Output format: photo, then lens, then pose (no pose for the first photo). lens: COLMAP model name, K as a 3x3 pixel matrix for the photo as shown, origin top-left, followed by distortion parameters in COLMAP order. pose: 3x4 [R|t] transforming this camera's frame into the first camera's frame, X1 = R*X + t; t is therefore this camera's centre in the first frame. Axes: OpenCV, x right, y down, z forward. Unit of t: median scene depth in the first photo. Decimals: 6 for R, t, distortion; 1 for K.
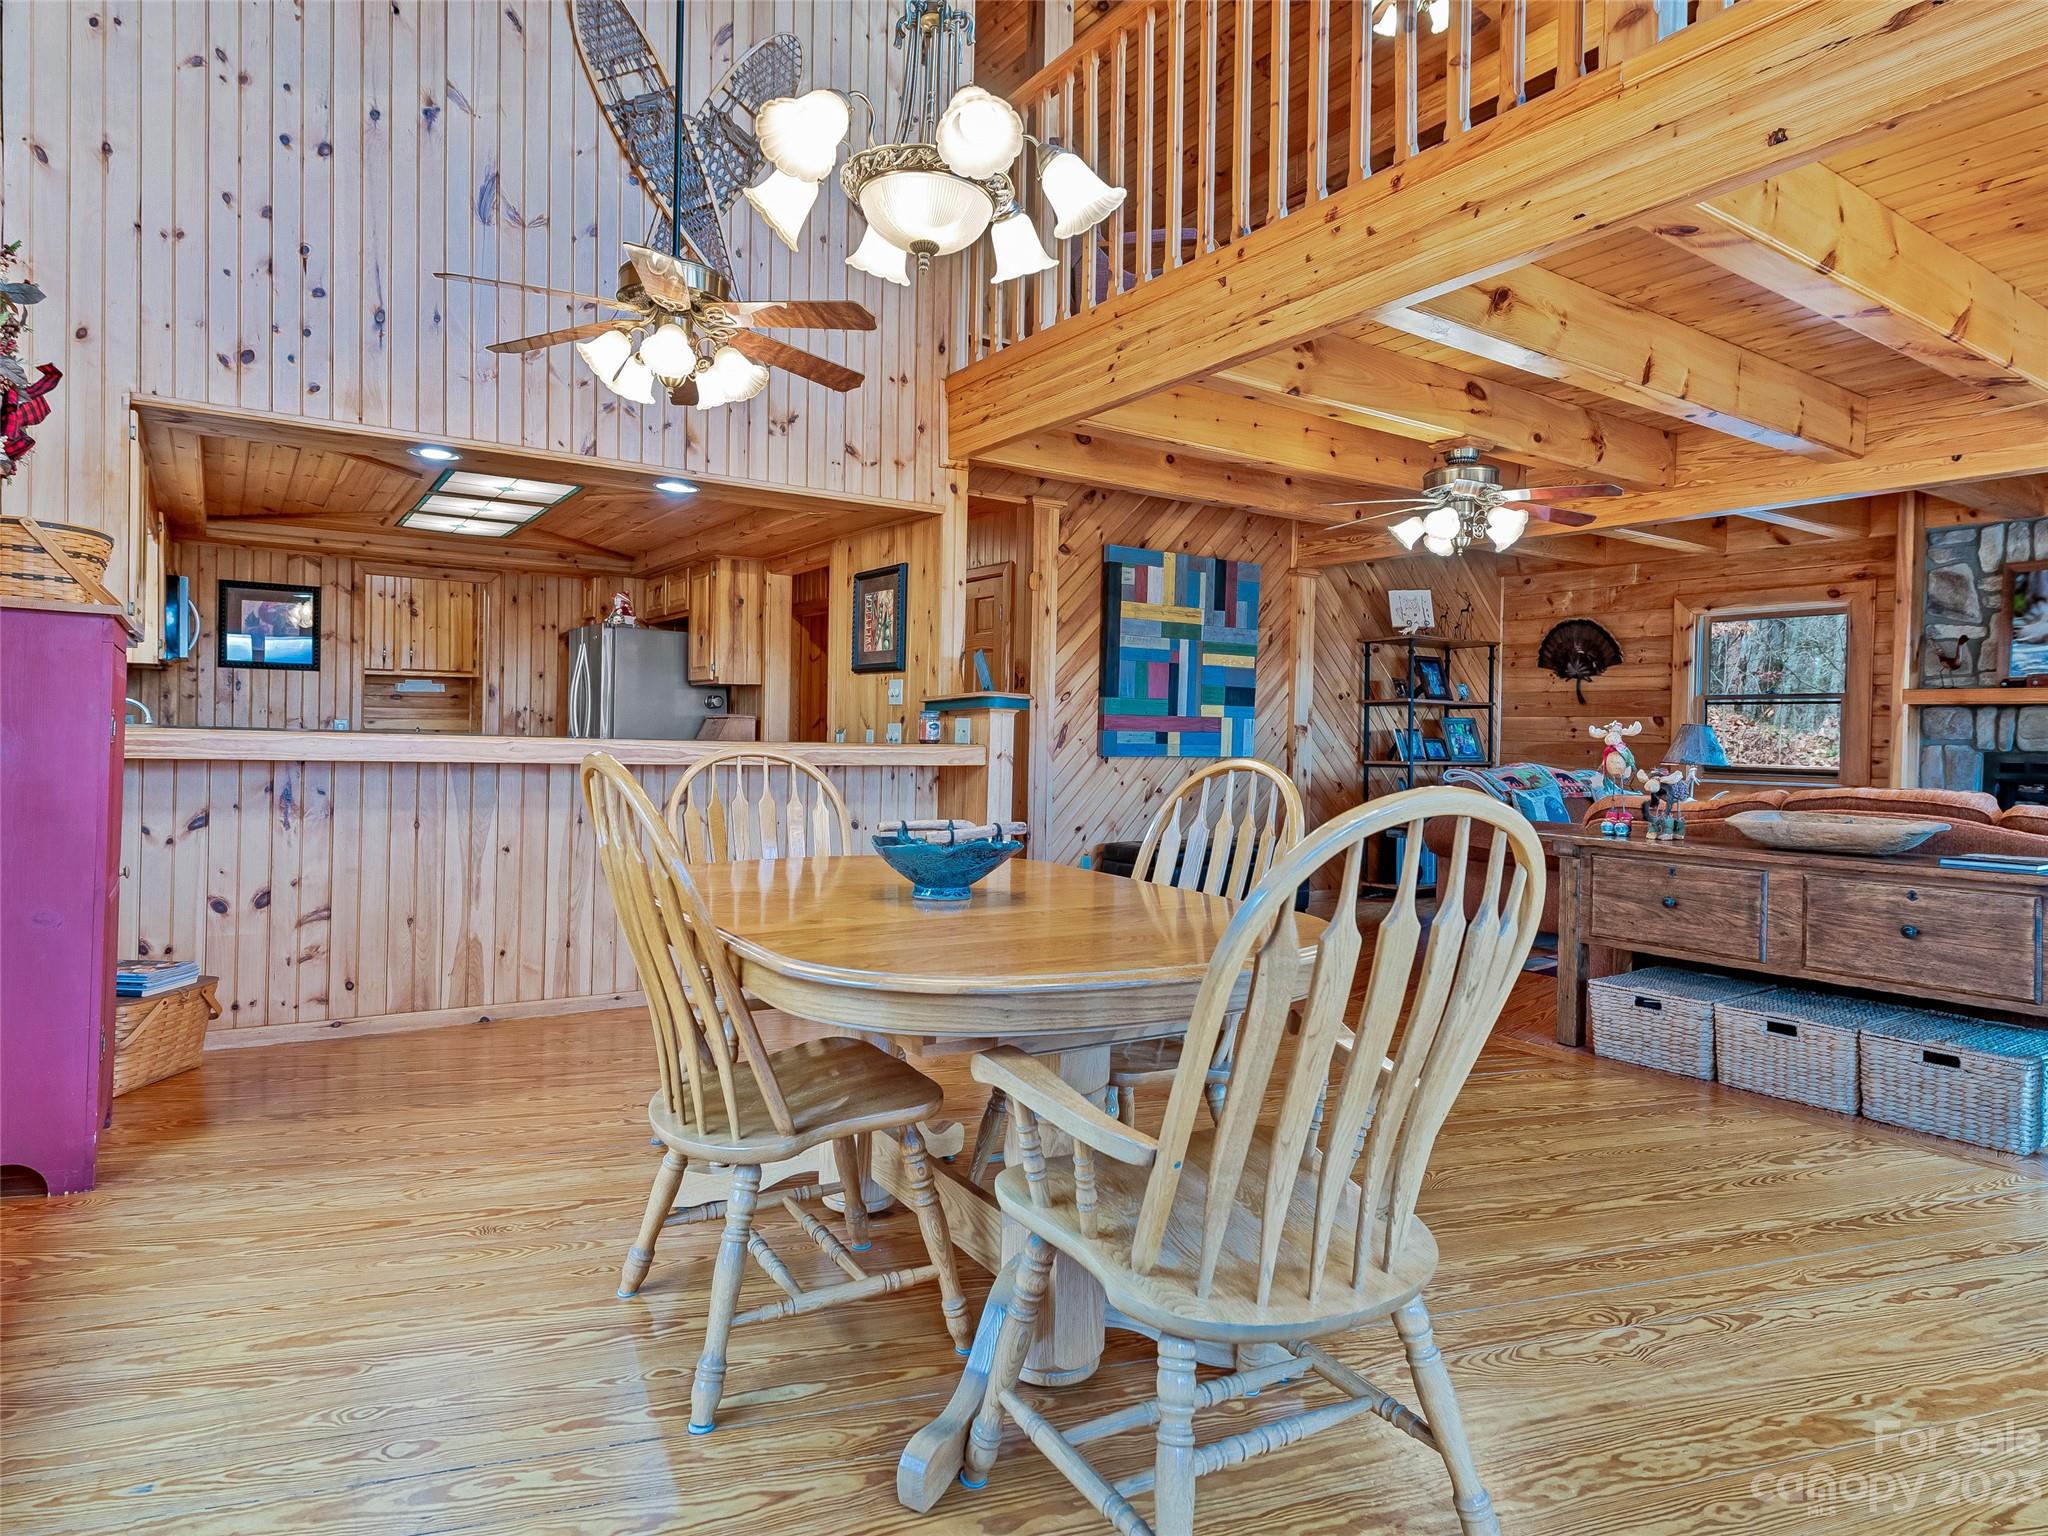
lens RADIAL K [[1171.2, 0, 1019.6], [0, 1171.2, 744.6], [0, 0, 1]] dist [0.014021, -0.000550]
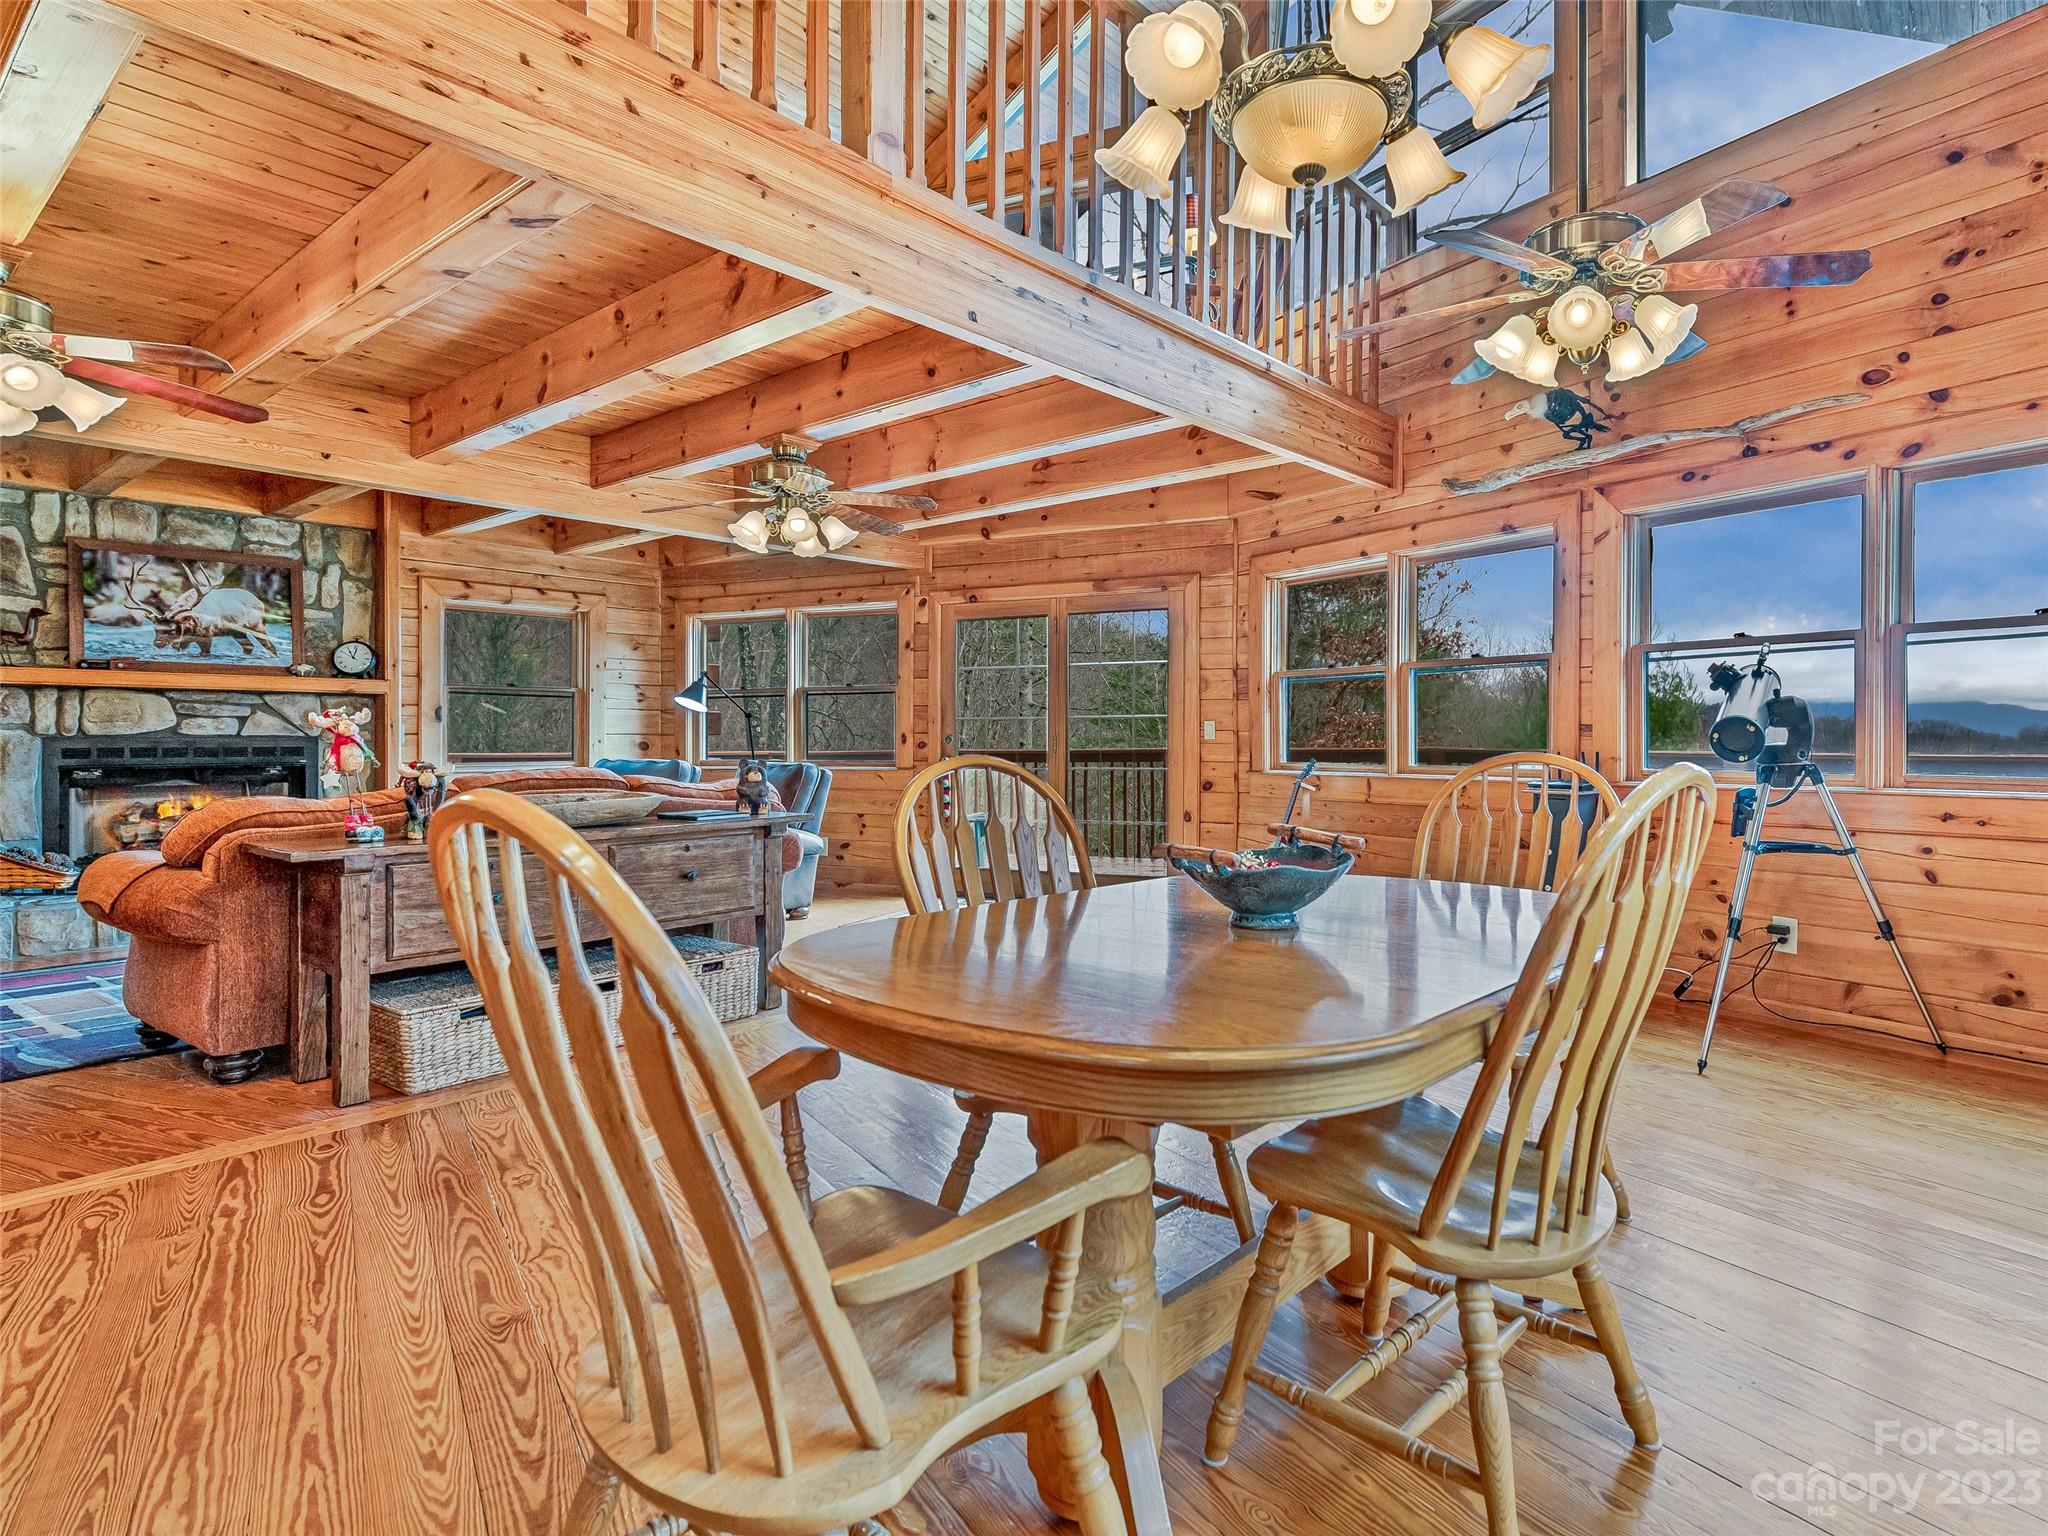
lens RADIAL K [[1099.0, 0, 1157.5], [0, 1099.0, 735.0], [0, 0, 1]] dist [0.004533, -0.002885]
pose [[-0.317037, -0.016343, 0.948272, -0.267764], [0.004033, 0.999819, 0.018580, -0.007738], [-0.948405, 0.009715, -0.316914, 0.444629]]
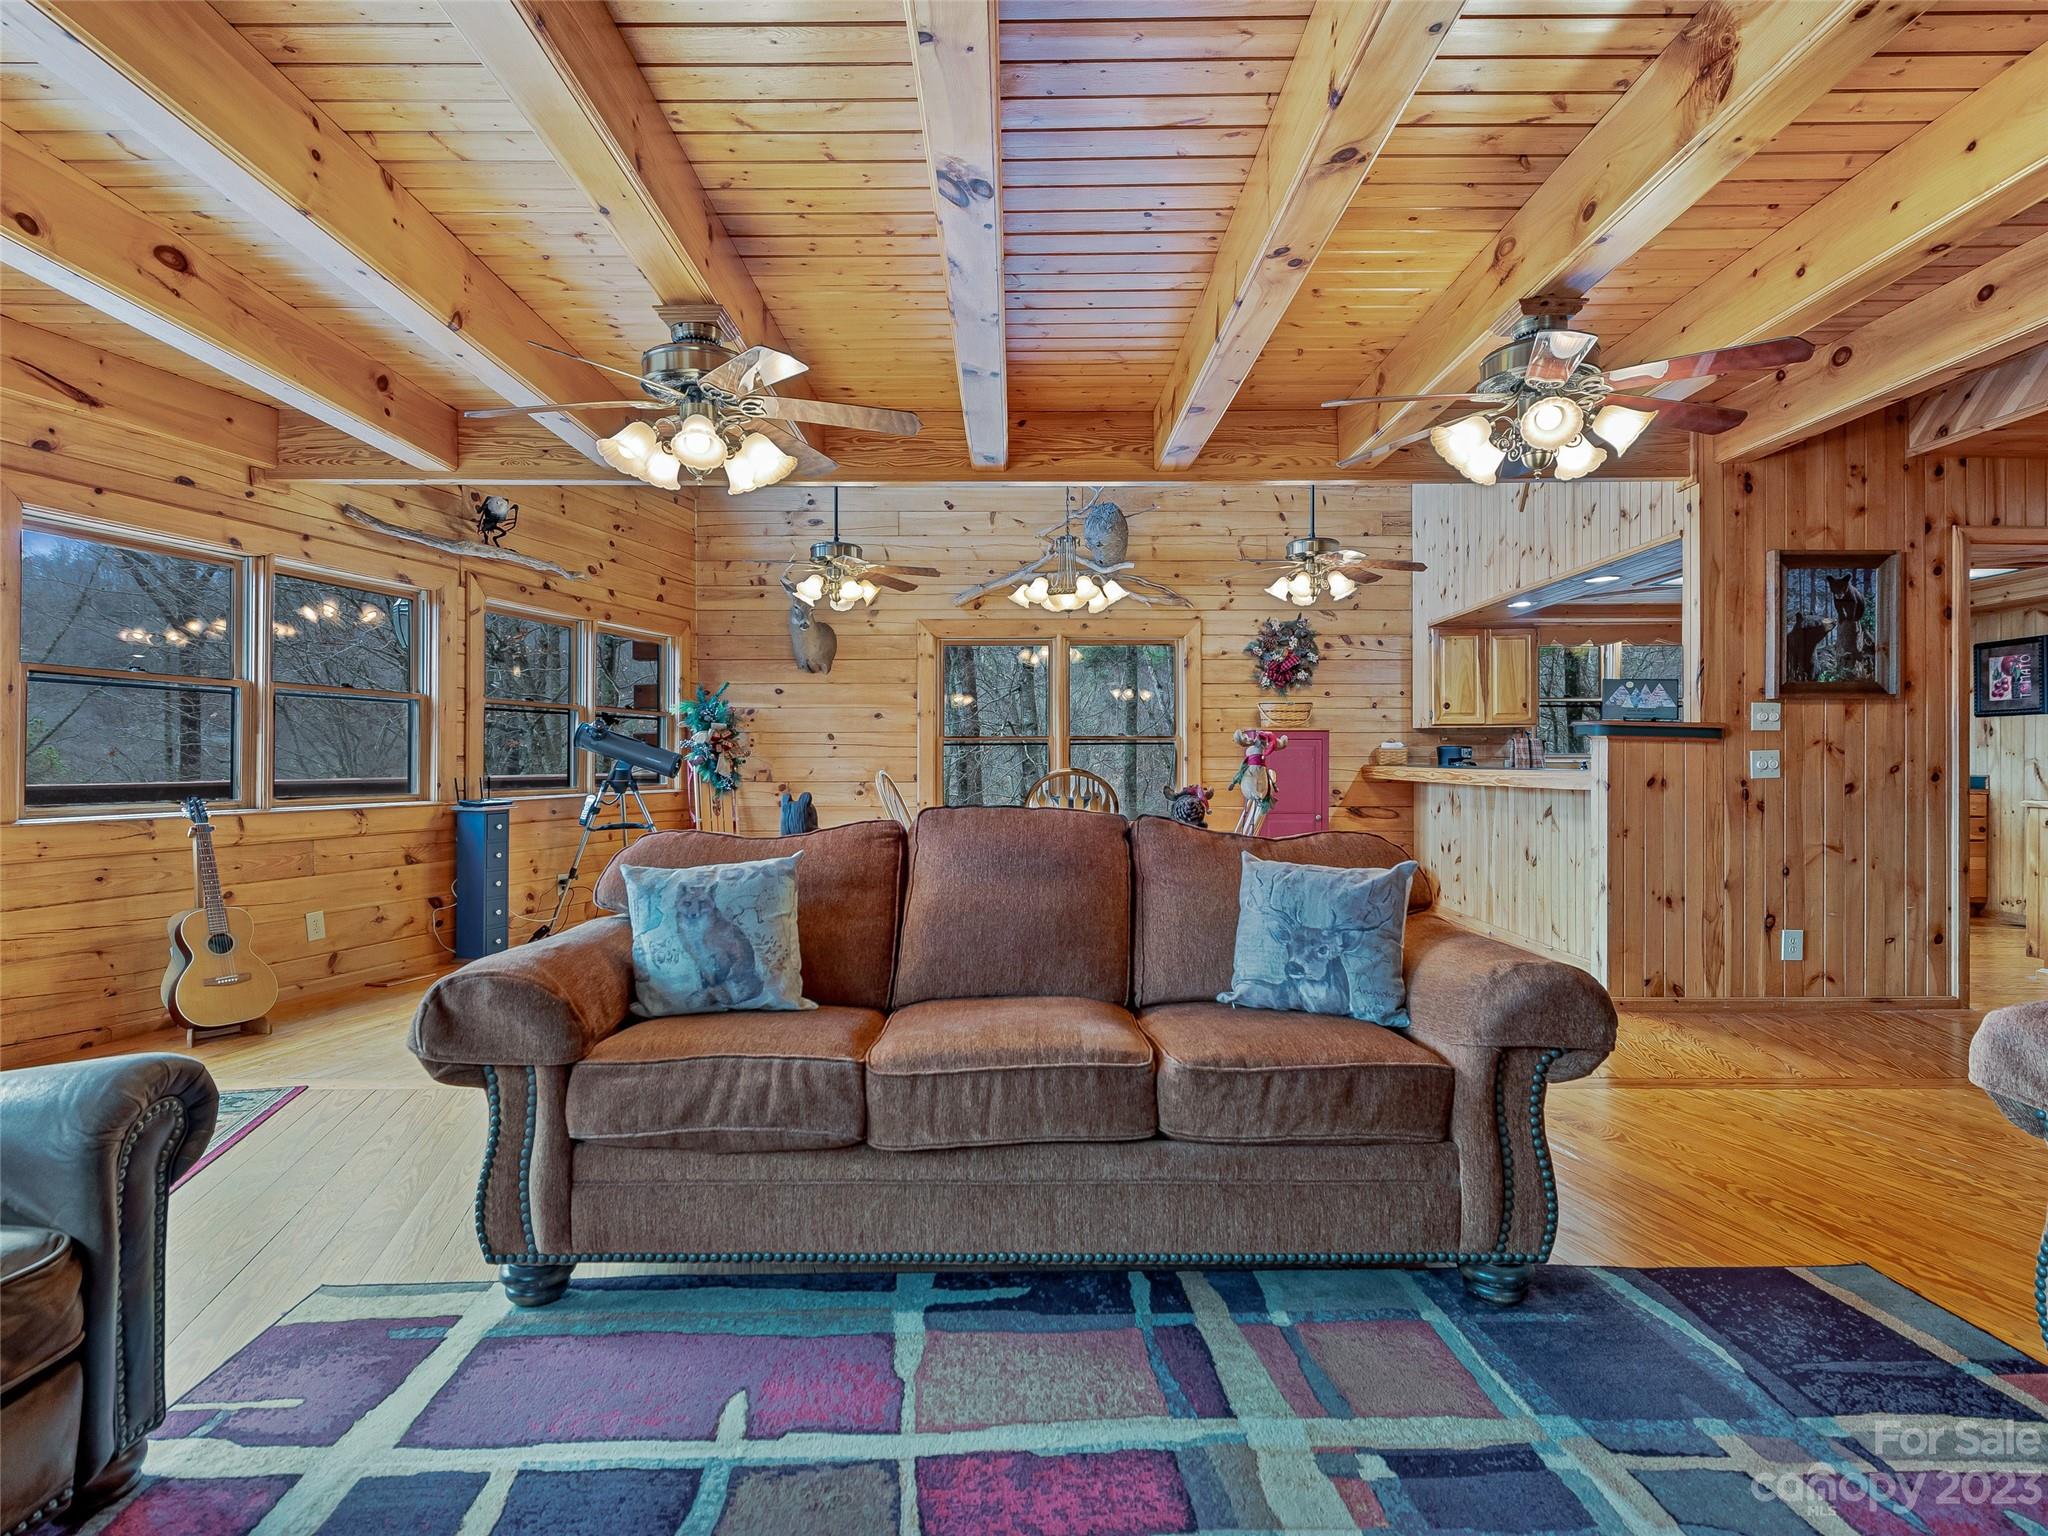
lens RADIAL K [[1071.4, 0, 1024.0], [0, 1071.4, 768.0], [0, 0, 1]] dist [0.008087, -0.000197]
pose [[-0.547394, -0.013995, -0.836758, 0.767016], [-0.013691, 0.999876, -0.007767, 0.009787], [0.836763, 0.007204, -0.547518, 0.809709]]
